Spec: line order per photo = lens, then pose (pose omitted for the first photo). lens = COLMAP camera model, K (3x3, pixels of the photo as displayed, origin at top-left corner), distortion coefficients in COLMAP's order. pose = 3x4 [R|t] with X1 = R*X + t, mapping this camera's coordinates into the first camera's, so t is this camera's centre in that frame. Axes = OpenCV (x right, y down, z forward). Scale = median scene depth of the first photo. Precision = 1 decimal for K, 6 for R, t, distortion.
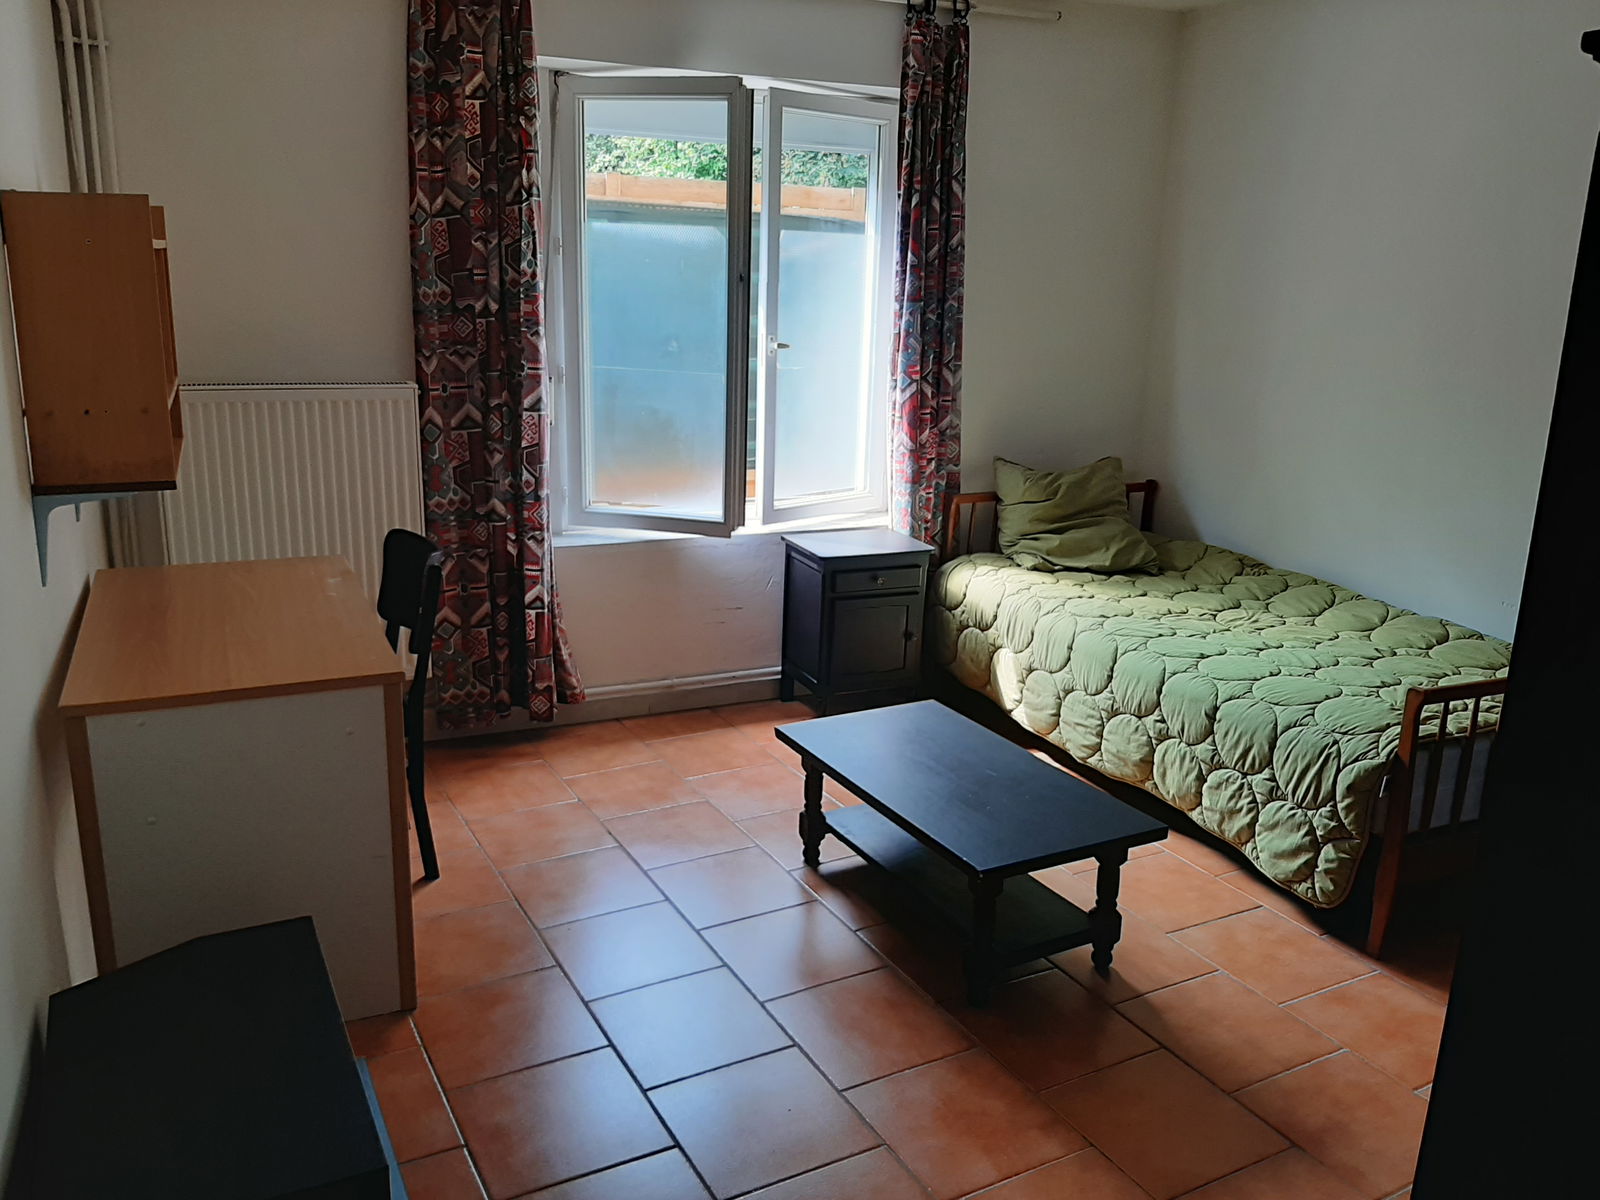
lens RADIAL K [[1240.0, 0, 804.1], [0, 1240.0, 592.3], [0, 0, 1]] dist [0.057832, -0.019006]
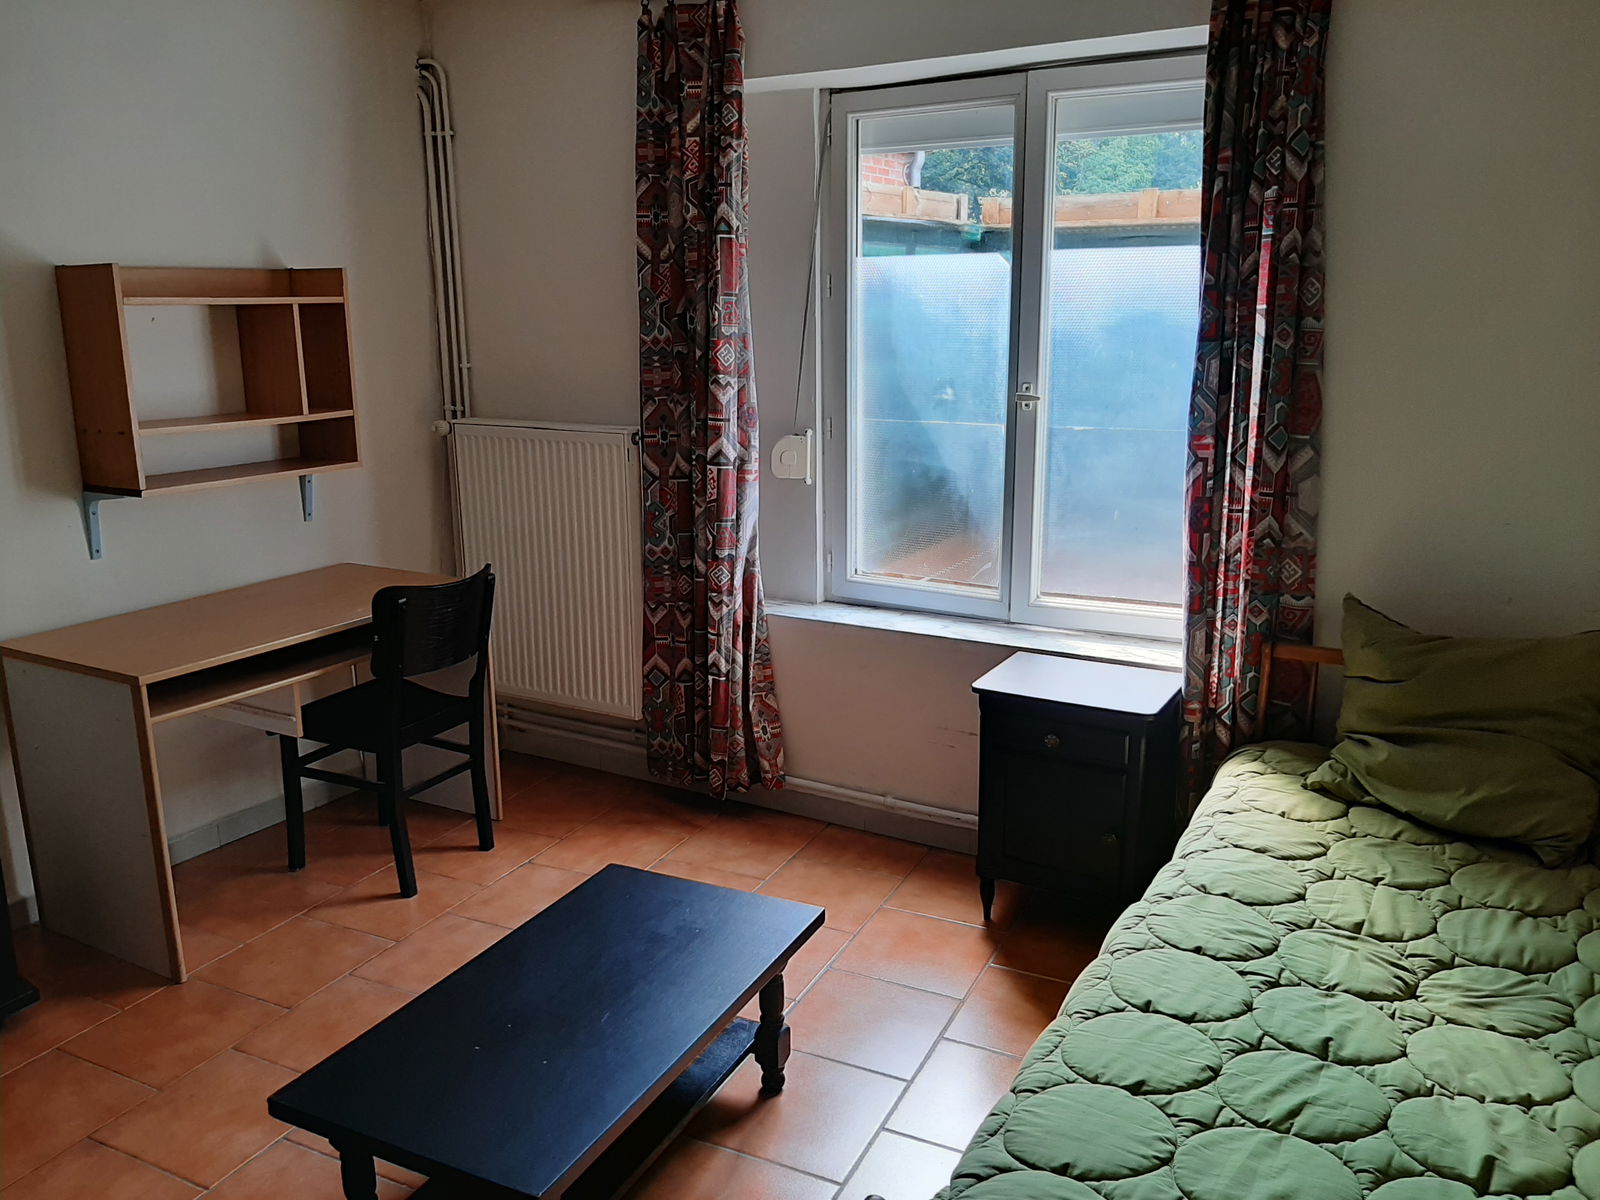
lens RADIAL K [[1240.0, 0, 804.5], [0, 1240.0, 611.9], [0, 0, 1]] dist [0.057832, -0.019006]
pose [[0.591396, 0.161497, -0.790044, 0.556852], [-0.181270, 0.981290, 0.064899, -0.107076], [0.785743, 0.104831, 0.609606, 0.487844]]
